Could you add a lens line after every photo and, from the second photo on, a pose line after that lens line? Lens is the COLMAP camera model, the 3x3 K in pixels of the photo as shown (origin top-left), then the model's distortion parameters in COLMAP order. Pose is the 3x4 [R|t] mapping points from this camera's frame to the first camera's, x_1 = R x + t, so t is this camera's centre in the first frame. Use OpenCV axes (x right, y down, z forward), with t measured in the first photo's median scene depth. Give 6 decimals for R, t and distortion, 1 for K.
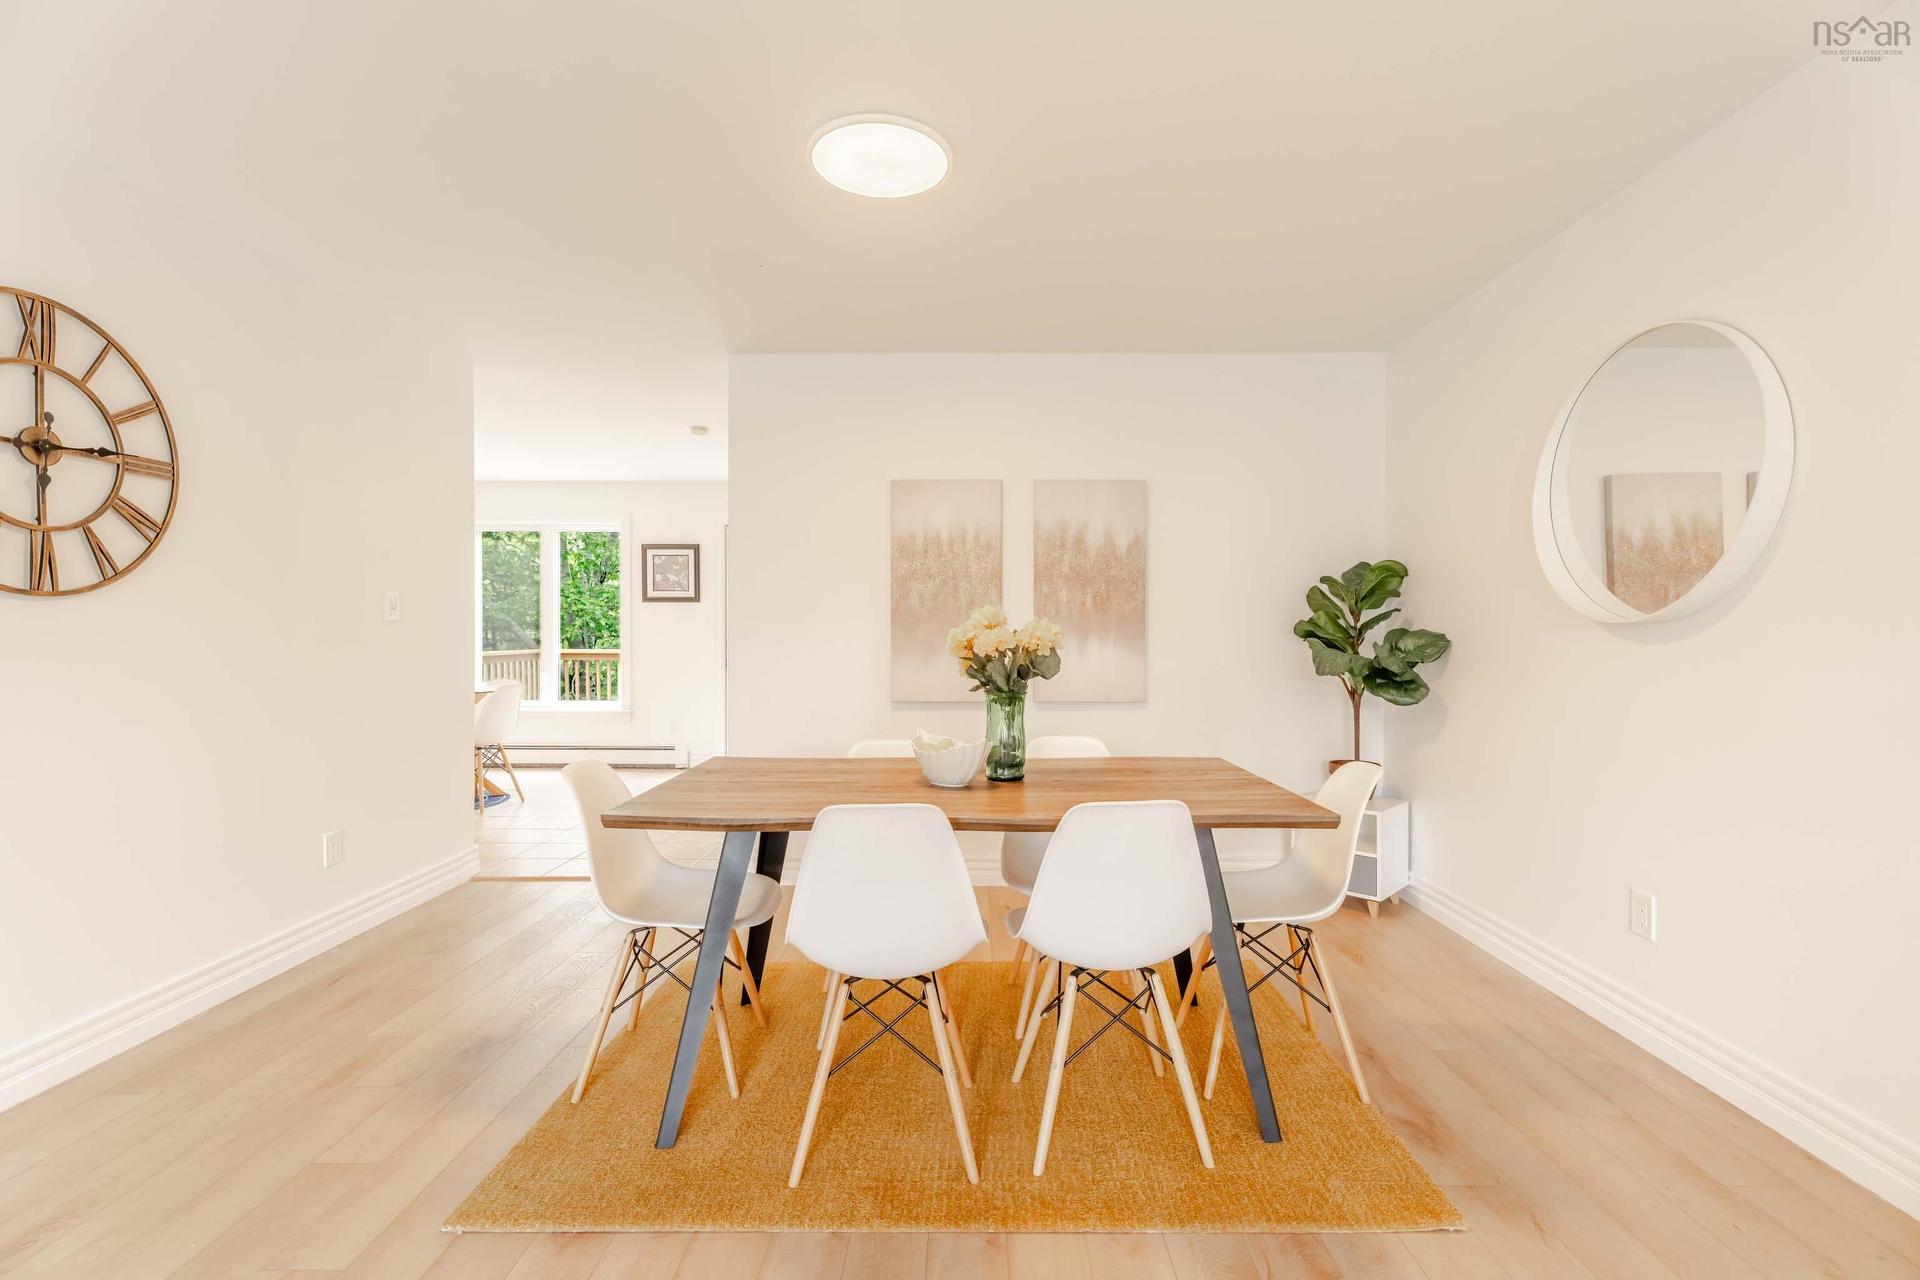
lens RADIAL K [[859.0, 0, 975.6], [0, 859.0, 646.0], [0, 0, 1]] dist [0.000597, 0.000975]
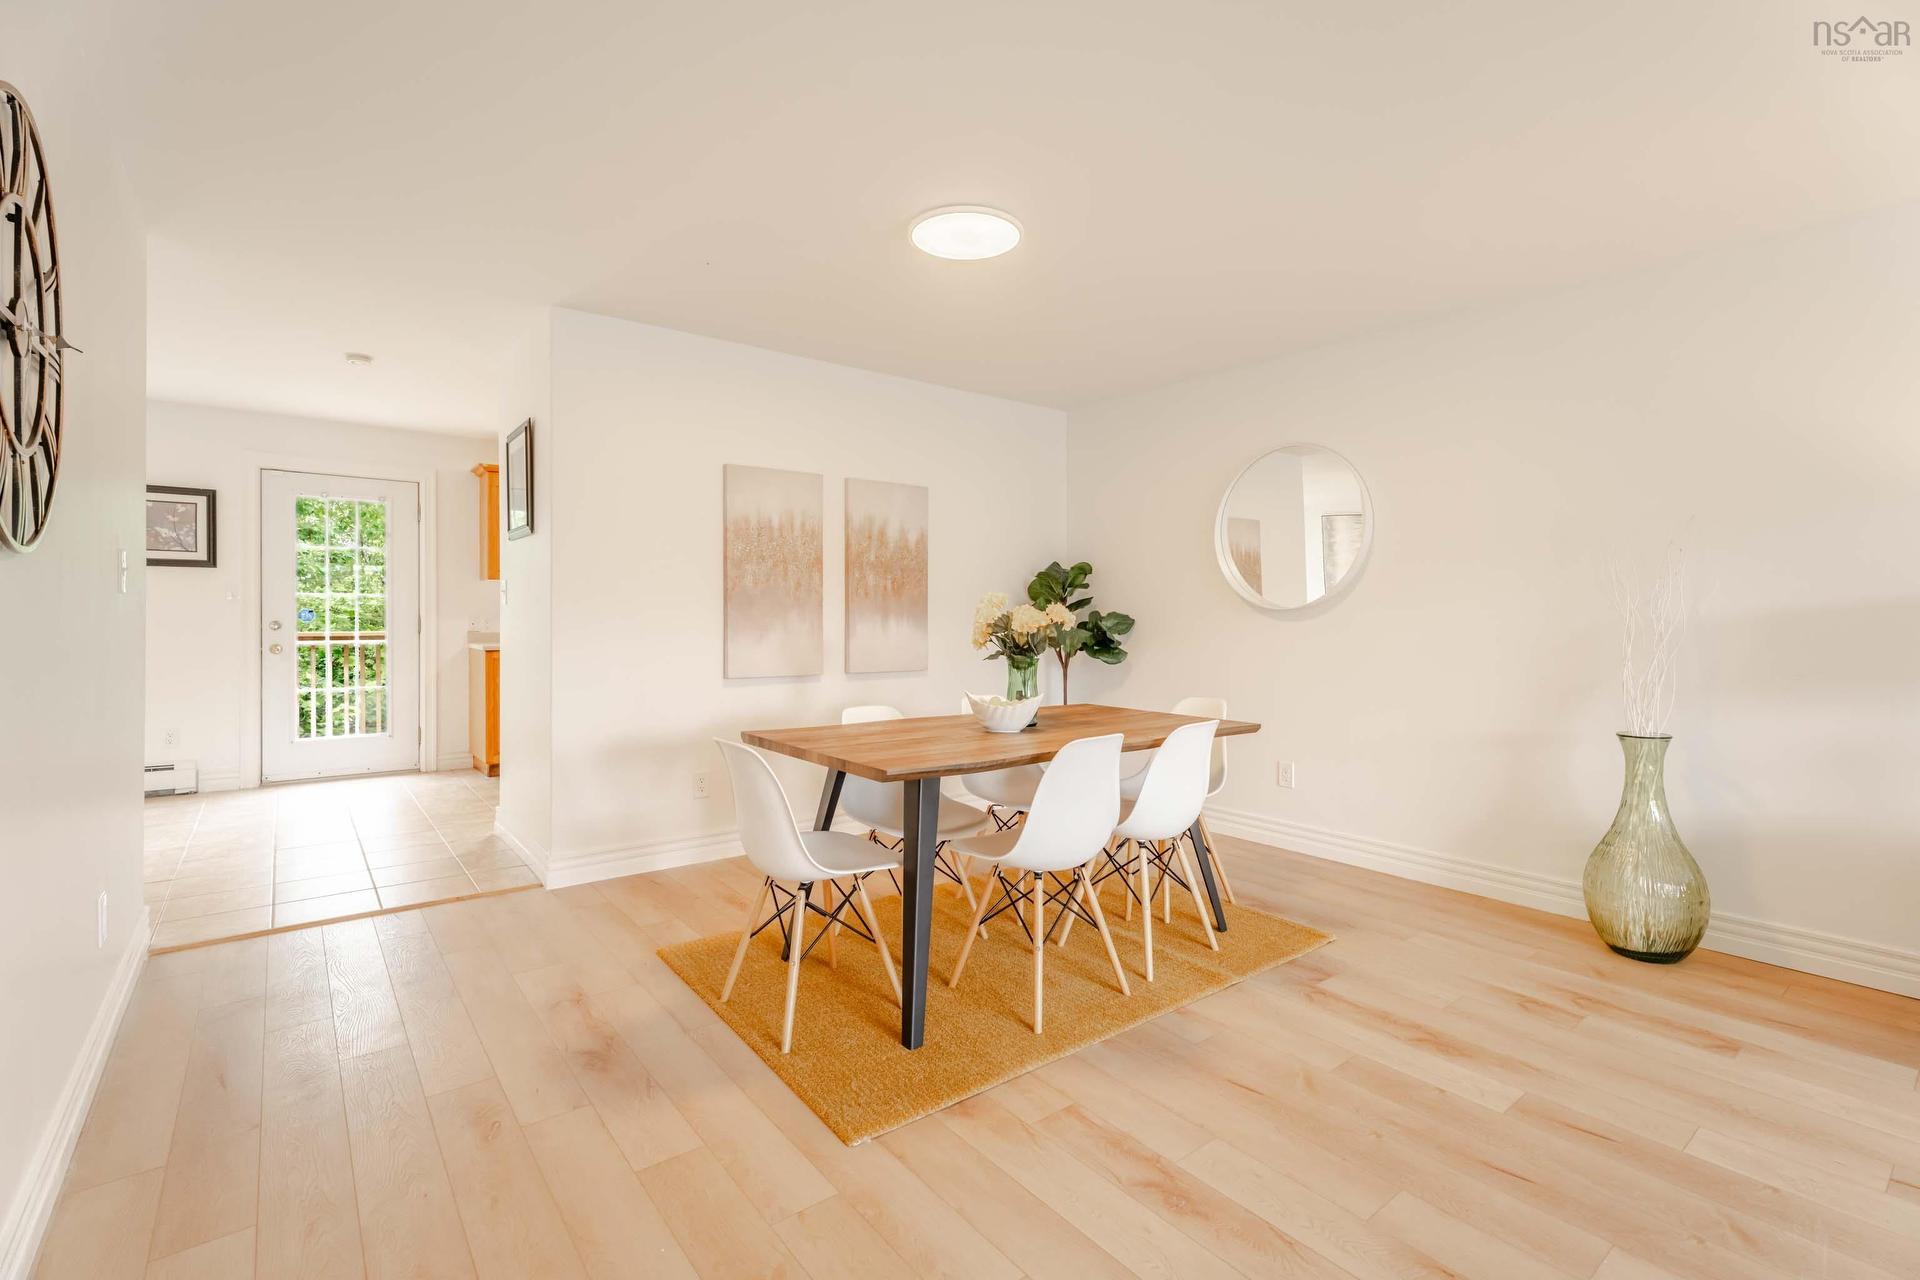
lens RADIAL K [[859.0, 0, 967.7], [0, 859.0, 622.9], [0, 0, 1]] dist [0.000597, 0.000975]
pose [[0.781220, -0.003061, 0.624249, -0.517506], [0.003634, 0.999993, 0.000357, -0.001547], [-0.624246, 0.001990, 0.781225, 0.015545]]
